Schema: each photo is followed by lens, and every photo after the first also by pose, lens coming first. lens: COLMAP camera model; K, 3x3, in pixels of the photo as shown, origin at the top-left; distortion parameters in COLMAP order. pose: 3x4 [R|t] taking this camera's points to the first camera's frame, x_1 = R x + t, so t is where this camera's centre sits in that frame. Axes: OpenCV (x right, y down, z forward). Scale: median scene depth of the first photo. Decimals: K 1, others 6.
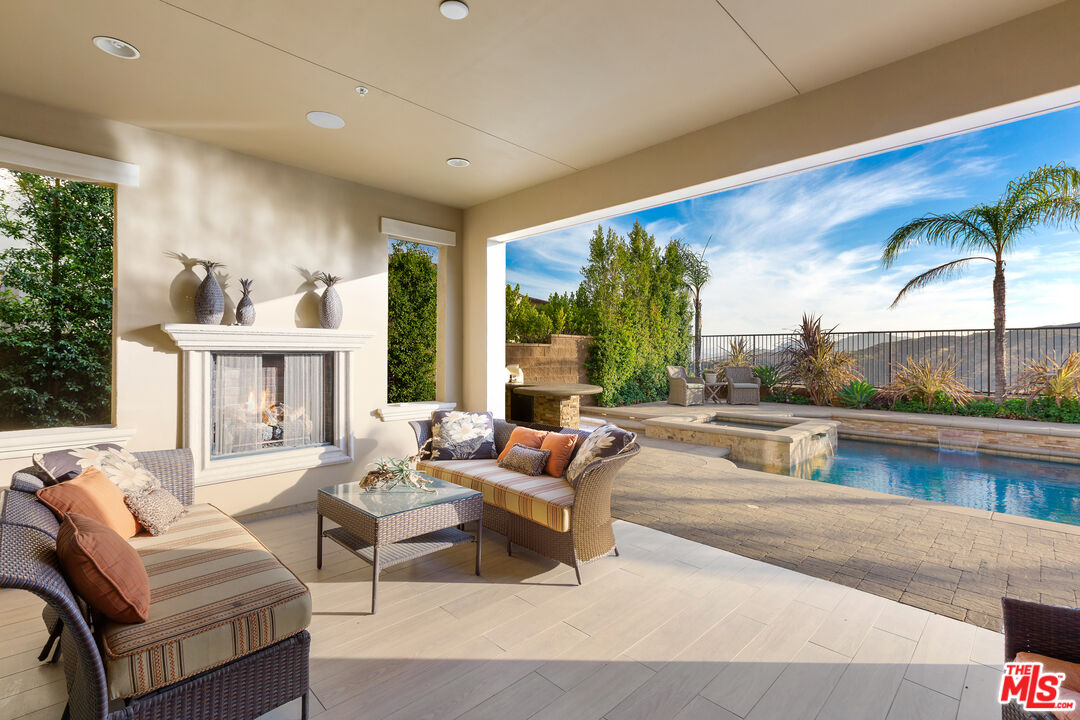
lens RADIAL K [[482.3, 0, 538.4], [0, 482.3, 354.9], [0, 0, 1]] dist [0.003313, 0.000534]
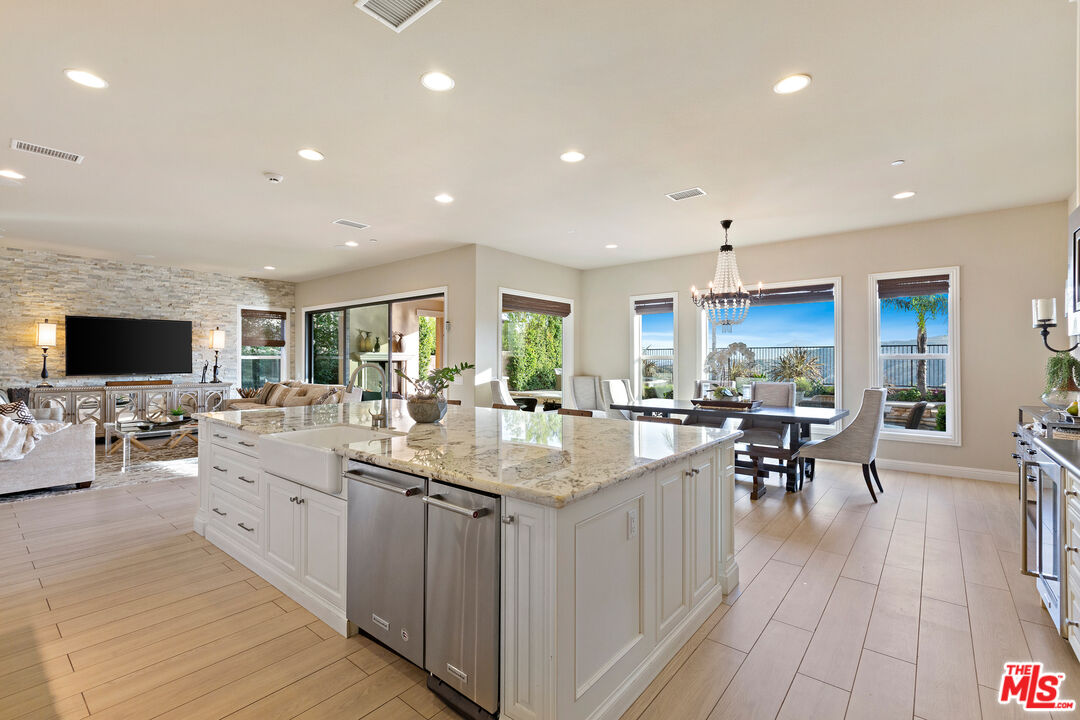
lens RADIAL K [[482.3, 0, 534.9], [0, 482.3, 353.7], [0, 0, 1]] dist [0.003313, 0.000534]
pose [[0.995125, 0.002522, 0.098586, 0.024612], [-0.000936, 0.999870, -0.016122, -0.001726], [-0.098613, 0.015952, 0.994998, -0.752764]]
